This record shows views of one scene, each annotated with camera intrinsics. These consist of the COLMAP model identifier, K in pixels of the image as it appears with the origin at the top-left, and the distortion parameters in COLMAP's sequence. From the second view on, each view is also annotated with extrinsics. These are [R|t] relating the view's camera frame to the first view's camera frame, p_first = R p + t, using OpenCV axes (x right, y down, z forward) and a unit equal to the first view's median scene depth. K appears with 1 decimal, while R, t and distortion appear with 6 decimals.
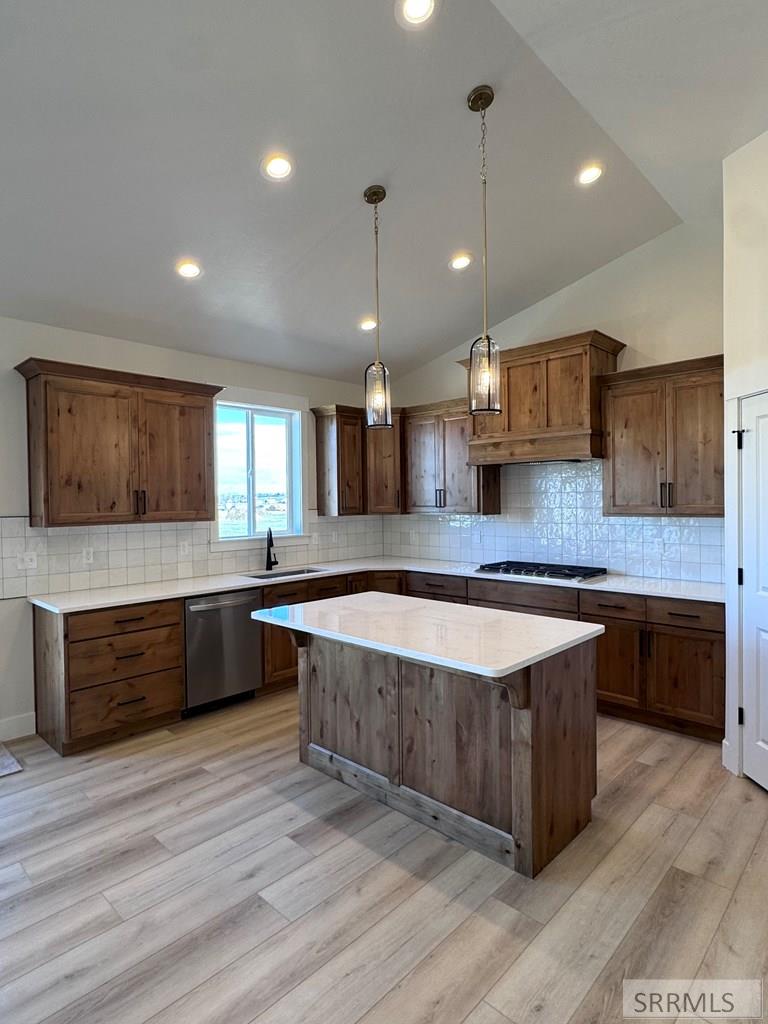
lens RADIAL K [[562.9, 0, 382.1], [0, 562.9, 511.3], [0, 0, 1]] dist [-0.012338, 0.009741]
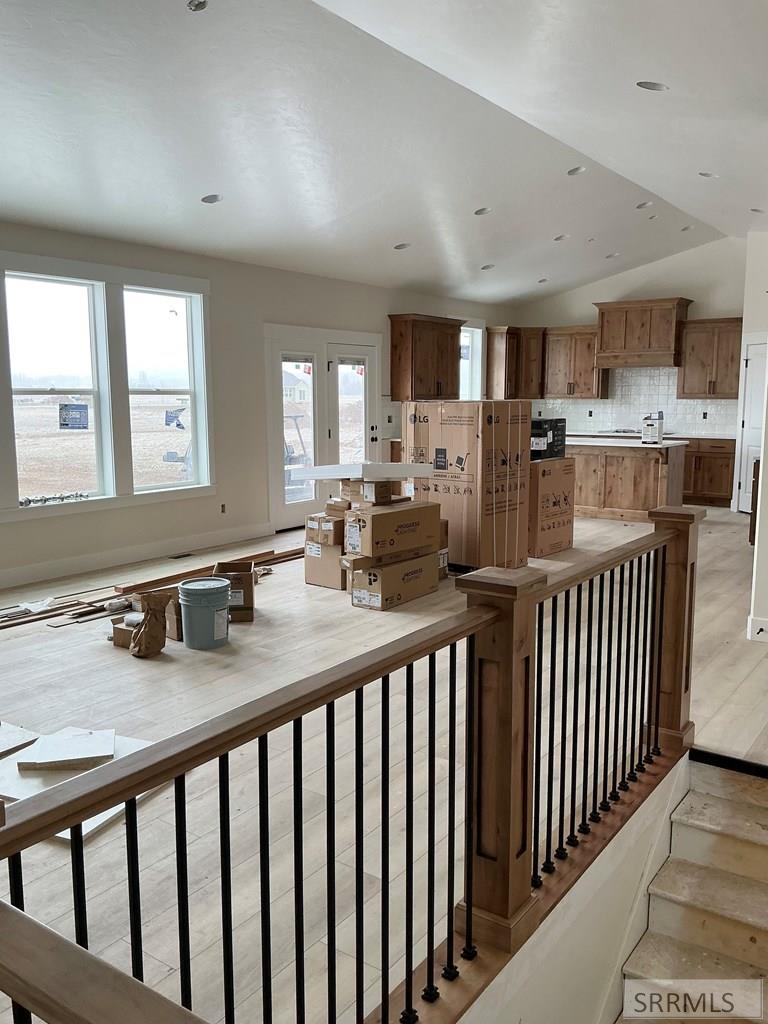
lens RADIAL K [[845.6, 0, 376.8], [0, 845.6, 517.9], [0, 0, 1]] dist [0.084967, -0.158656]
pose [[0.990380, -0.007932, 0.138148, -1.165785], [-0.009767, 0.991858, 0.126972, 0.060343], [-0.138031, -0.127100, 0.982239, -1.992968]]
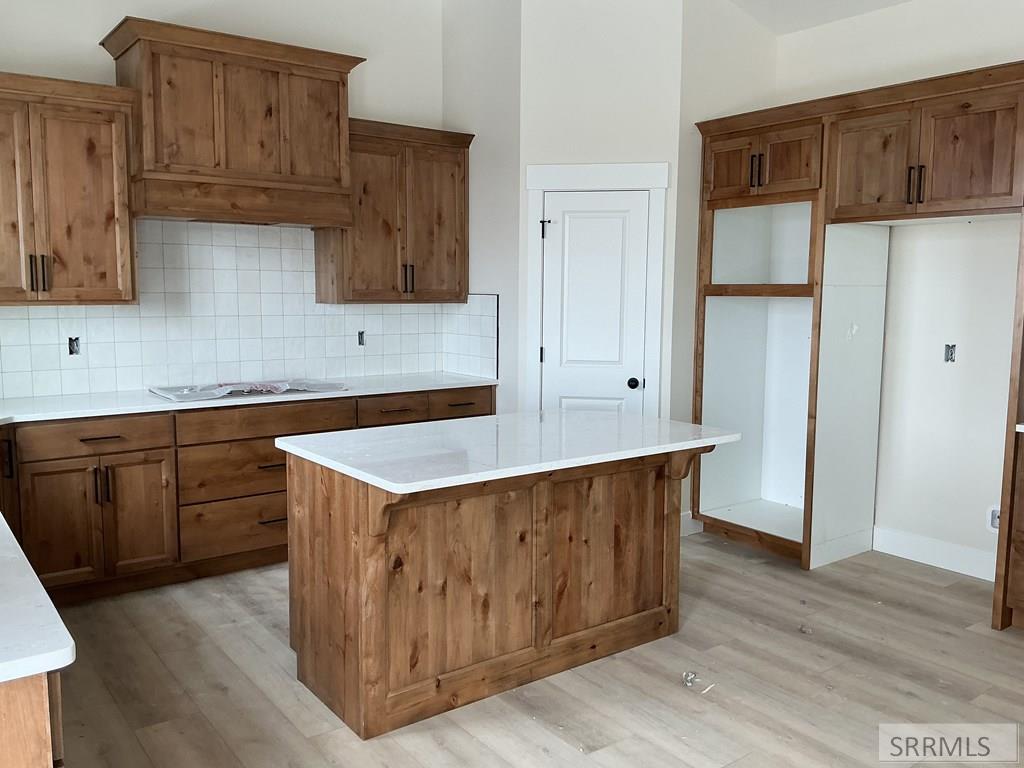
lens RADIAL K [[845.6, 0, 512.6], [0, 845.6, 386.7], [0, 0, 1]] dist [0.084967, -0.158656]
pose [[0.162555, -0.102623, 0.981348, -0.898985], [0.010591, 0.994701, 0.102265, 0.007200], [-0.986643, -0.006230, 0.162780, 0.694958]]
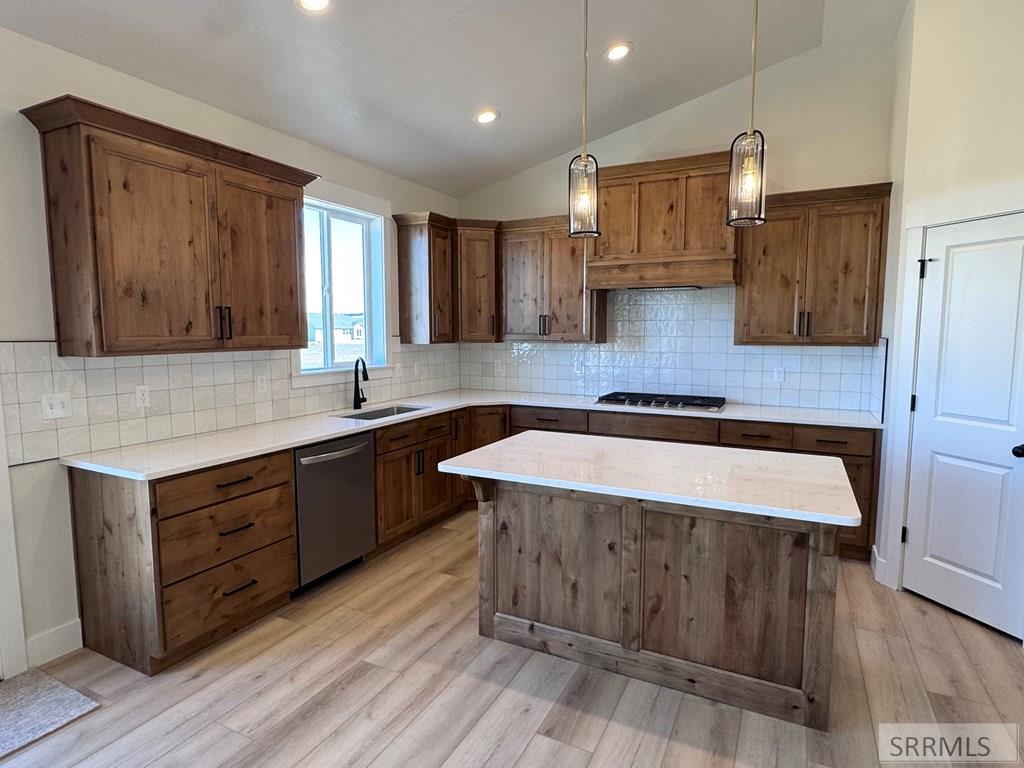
lens RADIAL K [[562.9, 0, 512.7], [0, 562.9, 388.8], [0, 0, 1]] dist [-0.012338, 0.009741]
pose [[0.956123, -0.018852, 0.292359, -0.328110], [-0.005353, 0.996637, 0.081771, 0.008696], [-0.292918, -0.079748, 0.952806, 0.205891]]
